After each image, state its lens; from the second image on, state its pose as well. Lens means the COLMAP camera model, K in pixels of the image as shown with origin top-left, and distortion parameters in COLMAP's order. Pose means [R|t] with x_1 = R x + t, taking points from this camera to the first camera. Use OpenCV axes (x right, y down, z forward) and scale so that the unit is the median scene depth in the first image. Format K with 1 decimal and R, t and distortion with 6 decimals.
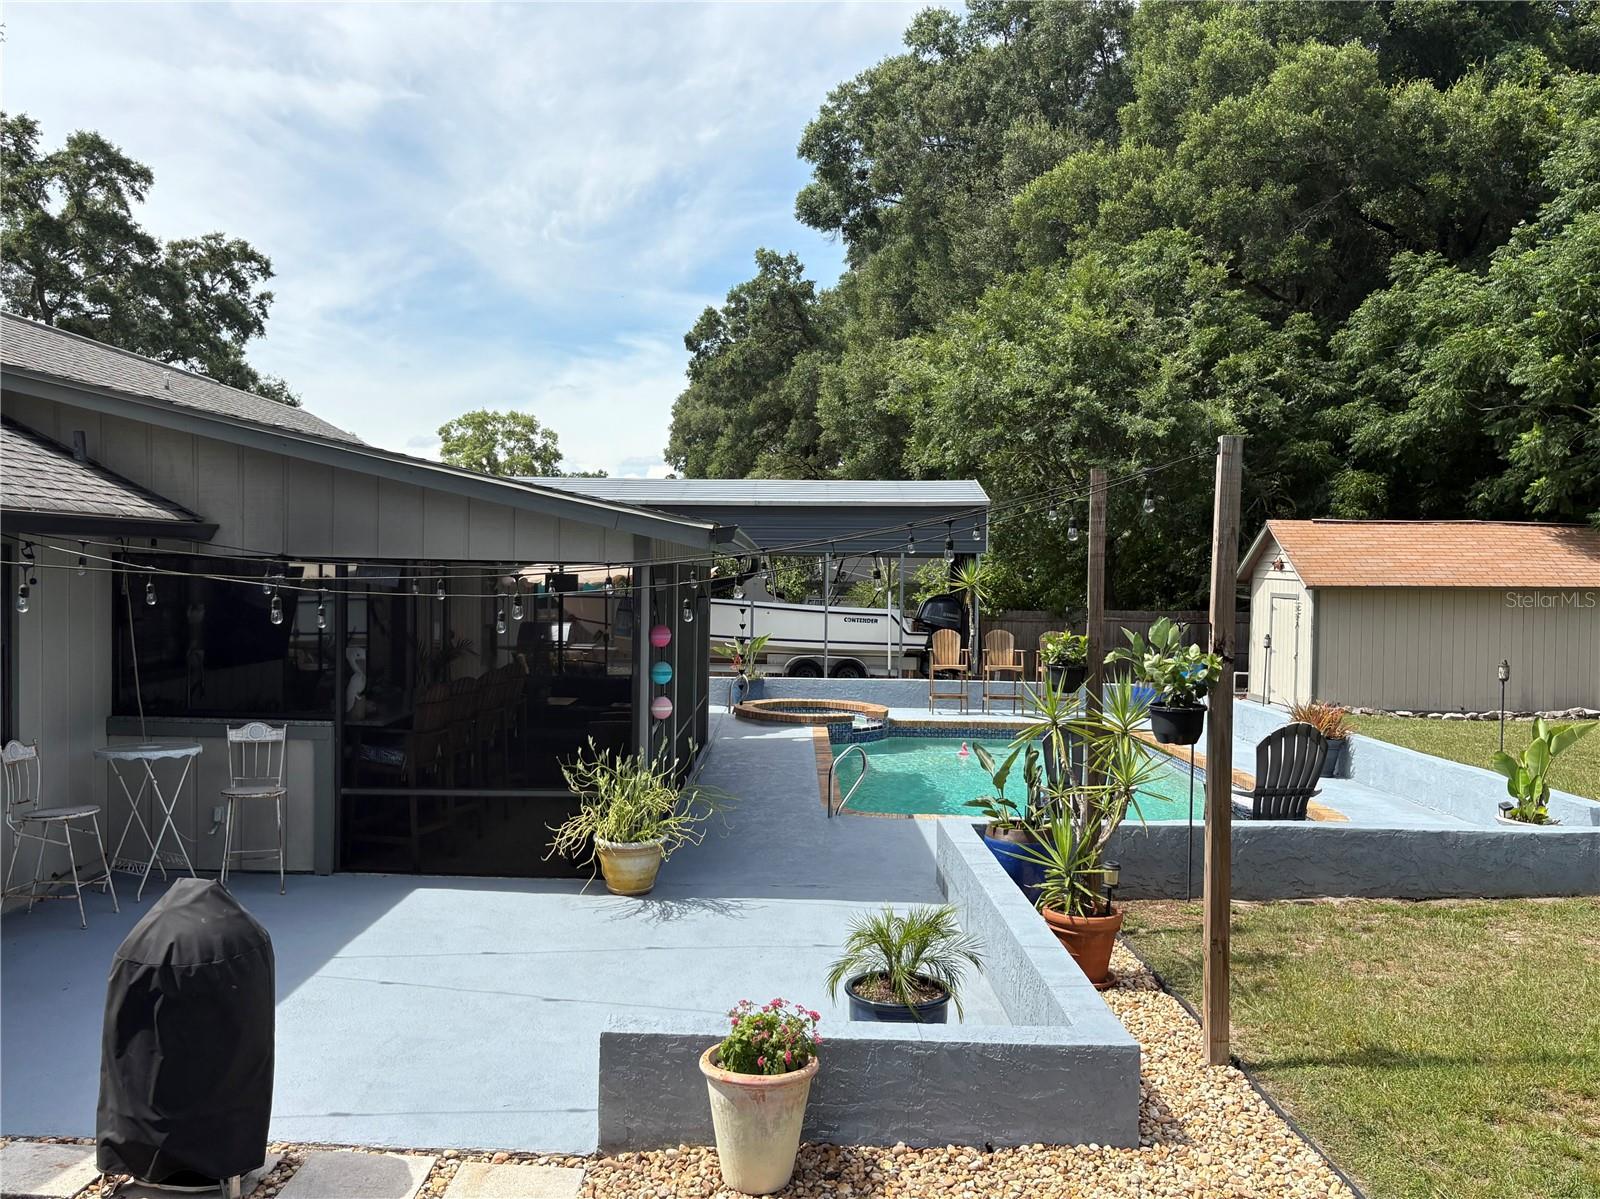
lens RADIAL K [[1315.8, 0, 800.0], [0, 1315.8, 599.5], [0, 0, 1]] dist [0.053951, -0.063659]
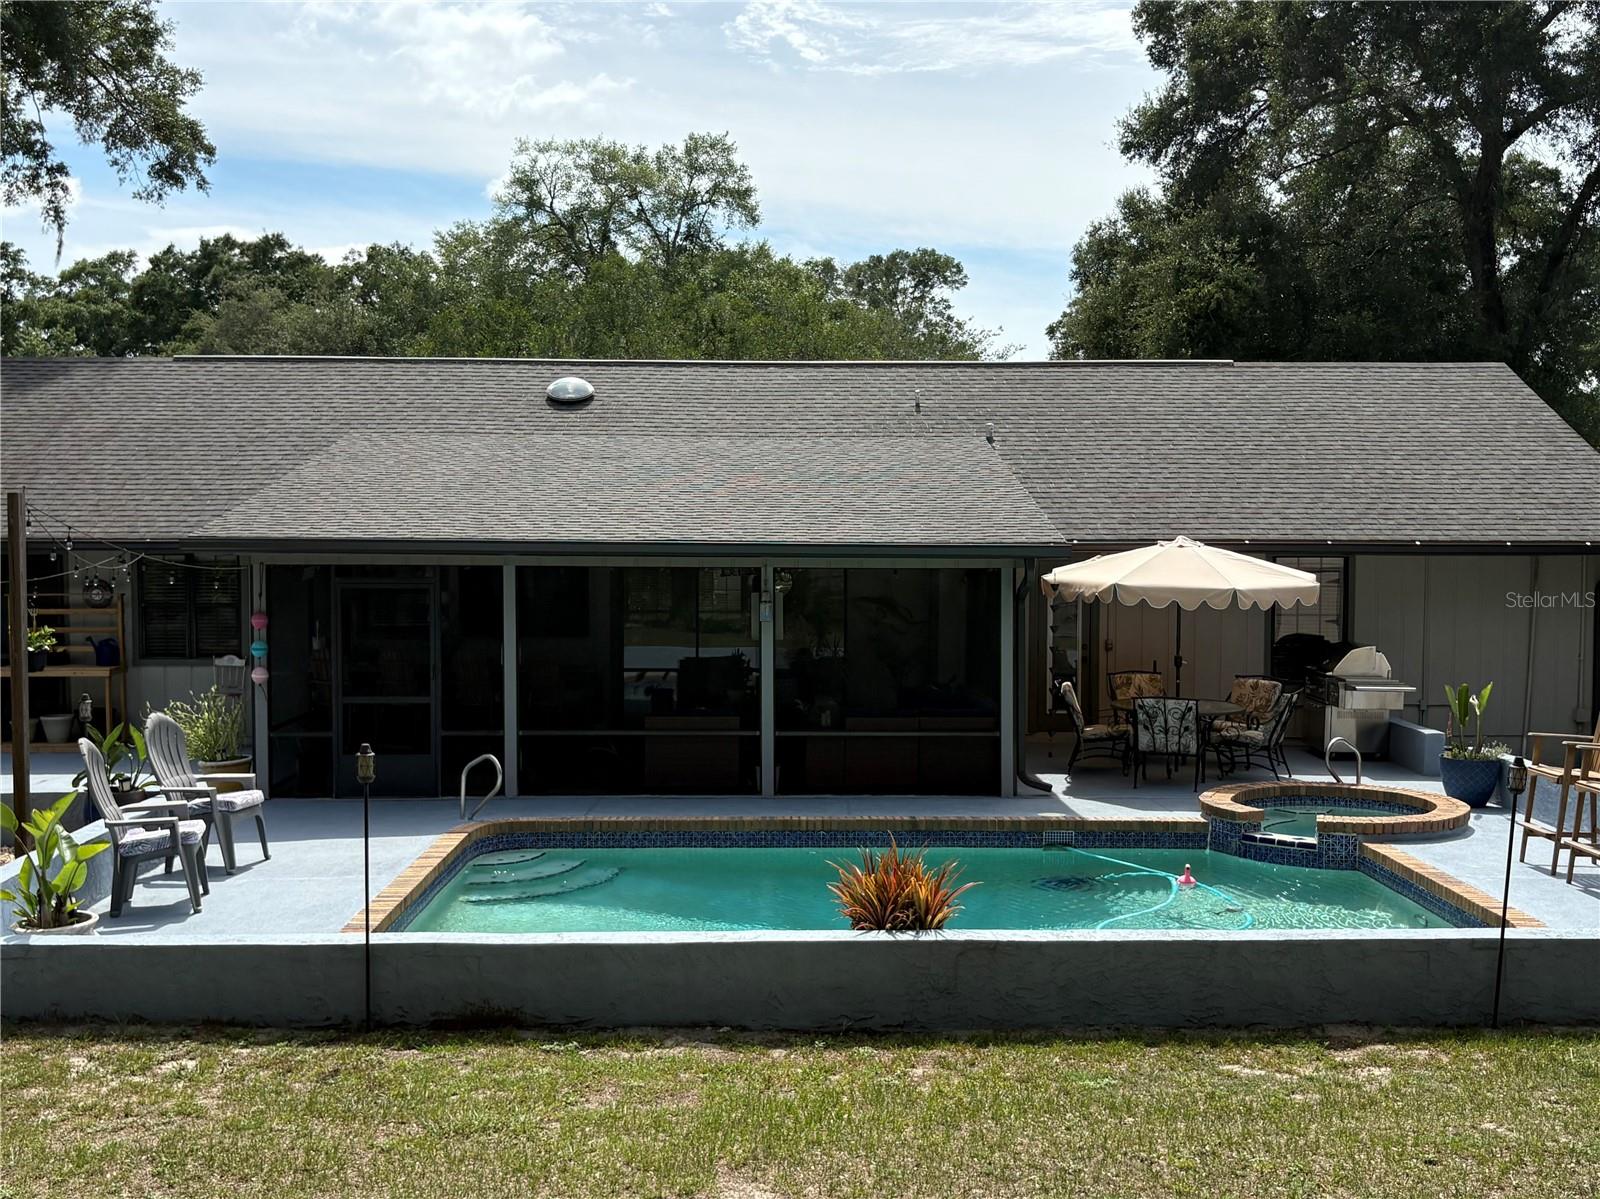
lens RADIAL K [[1675.1, 0, 792.0], [0, 1675.1, 632.4], [0, 0, 1]] dist [0.088263, -0.007555]
pose [[0.016262, 0.046548, -0.998784, 0.251306], [-0.024194, 0.998642, 0.046148, -0.008185], [0.999575, 0.023414, 0.017366, 0.233828]]
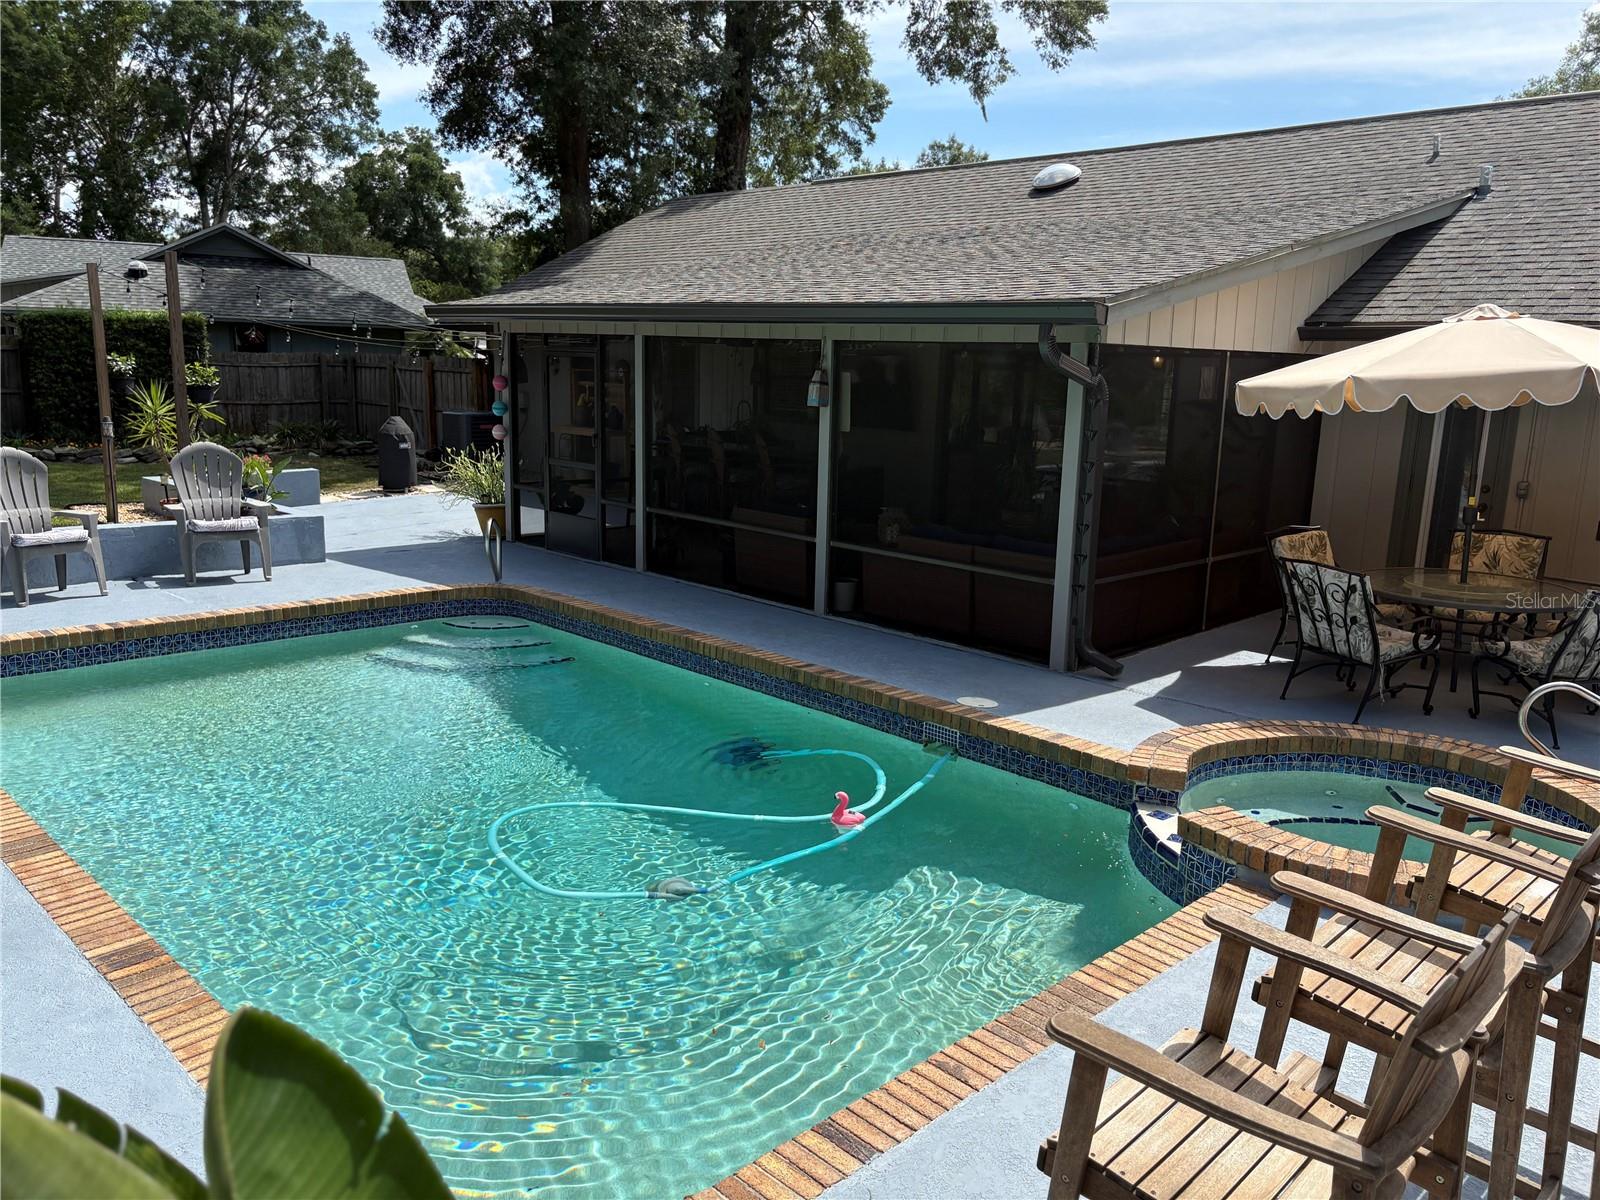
lens RADIAL K [[1206.1, 0, 800.0], [0, 1206.1, 600.0], [0, 0, 1]] dist [0.054892, -0.049347]
pose [[-0.714466, 0.099905, -0.692501, 0.099550], [-0.056945, 0.978166, 0.199869, -0.004198], [0.697349, 0.182234, -0.693177, 0.349068]]
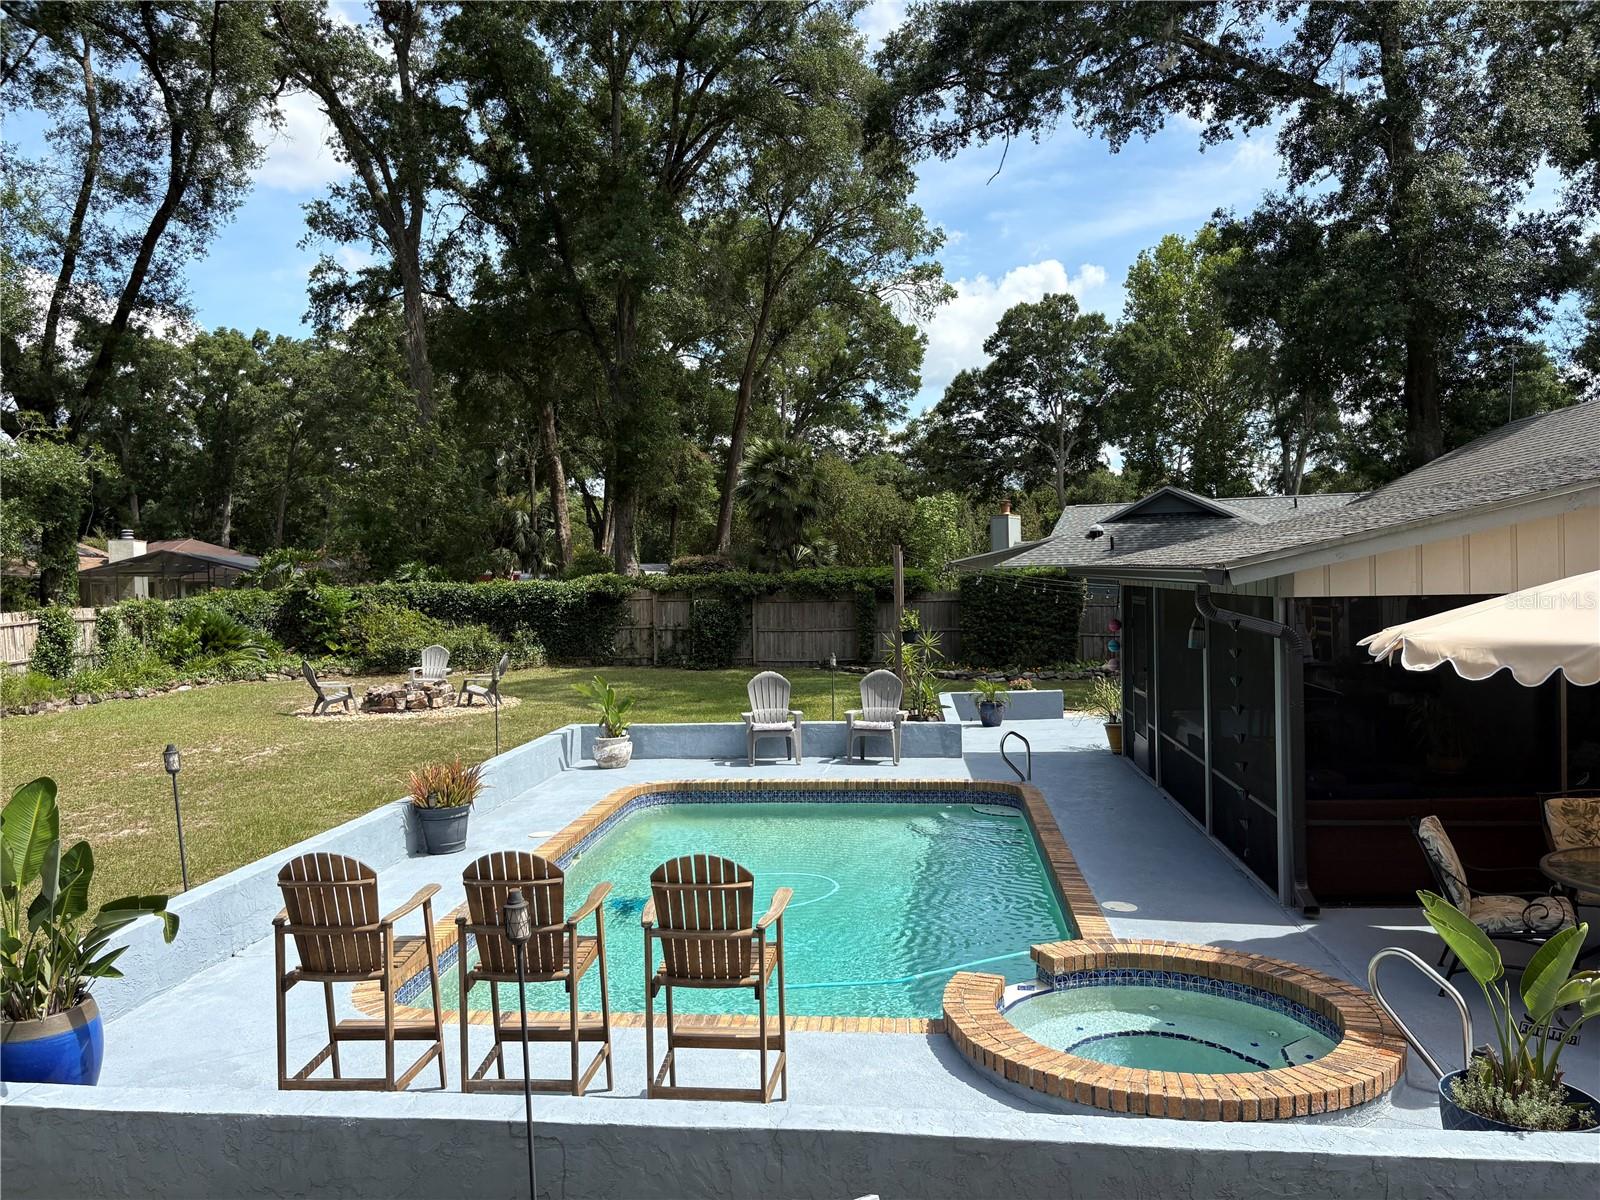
lens RADIAL K [[1193.5, 0, 795.5], [0, 1193.5, 630.7], [0, 0, 1]] dist [0.081666, -0.150657]
pose [[-0.993591, -0.001048, 0.113027, 0.023922], [0.006898, 0.997531, 0.069892, -0.013342], [-0.112821, 0.070223, -0.991131, 0.422321]]
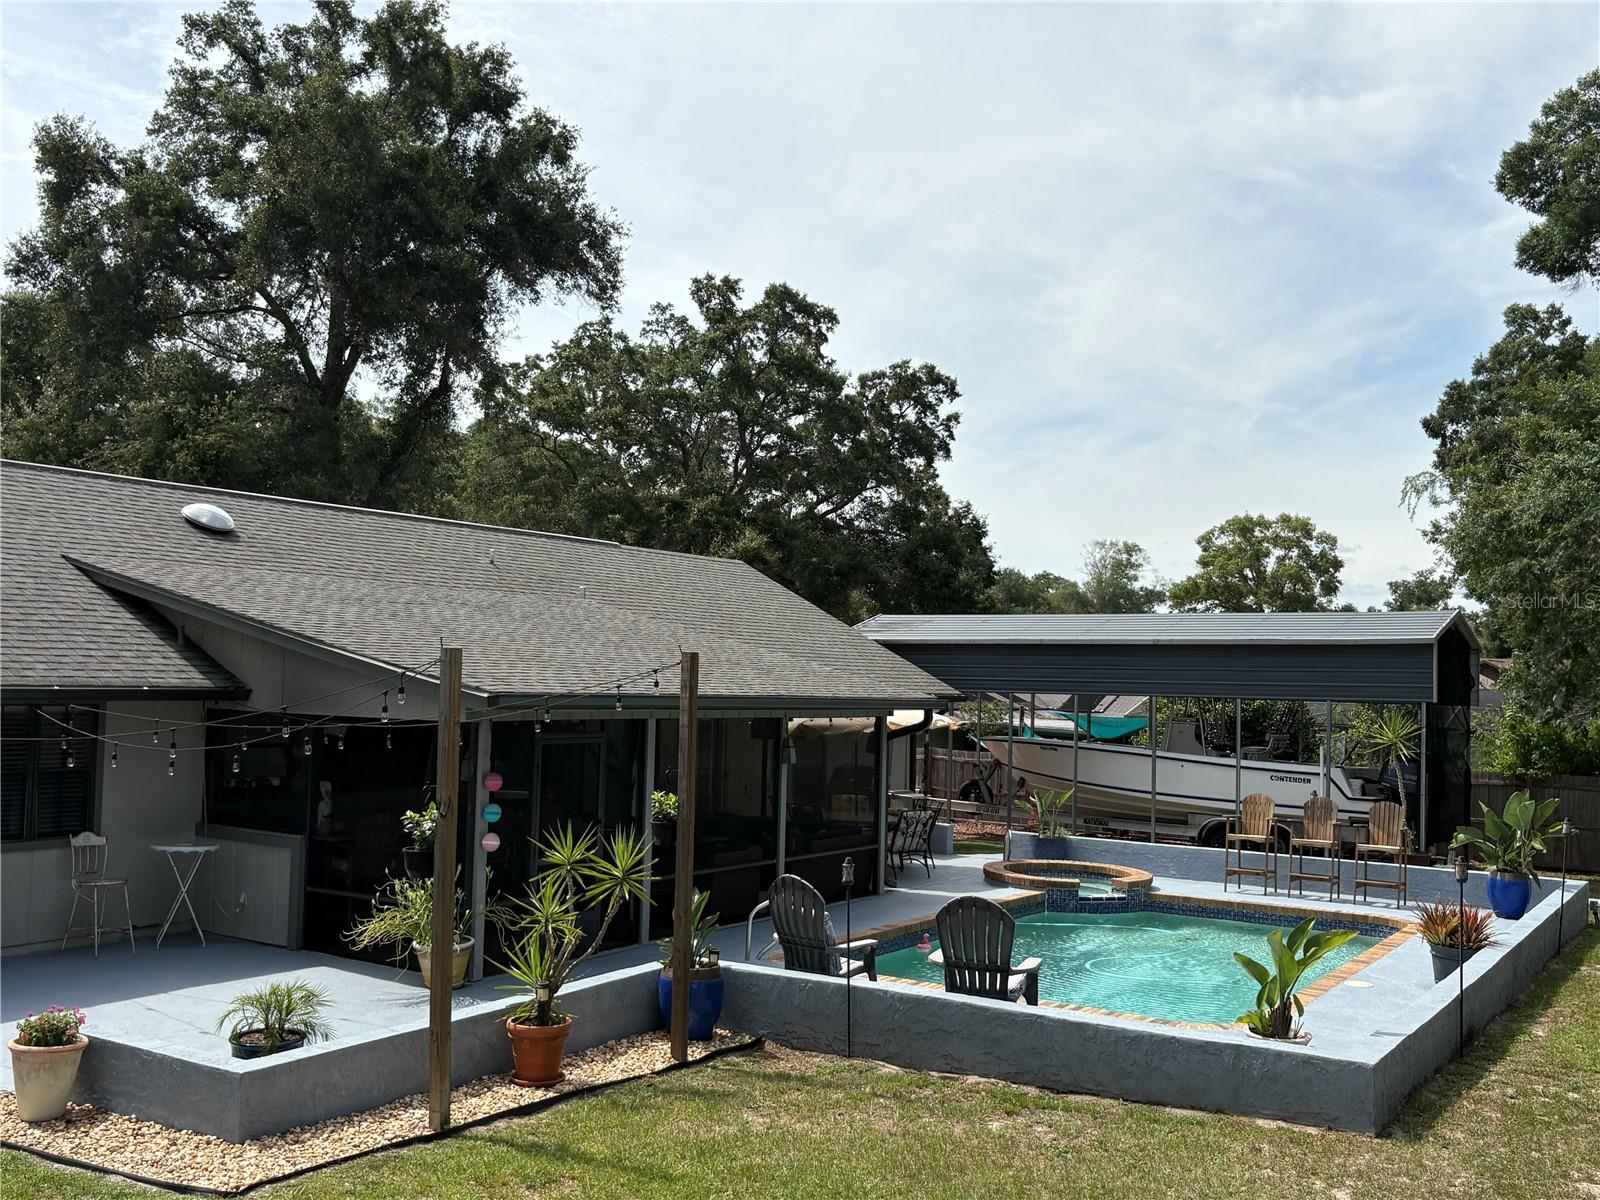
lens RADIAL K [[1560.9, 0, 791.6], [0, 1560.9, 608.7], [0, 0, 1]] dist [0.064312, -0.108735]
pose [[0.838438, -0.016356, -0.544751, 0.145226], [-0.026376, 0.997161, -0.070535, -0.006037], [0.544358, 0.073507, 0.835626, -0.013878]]
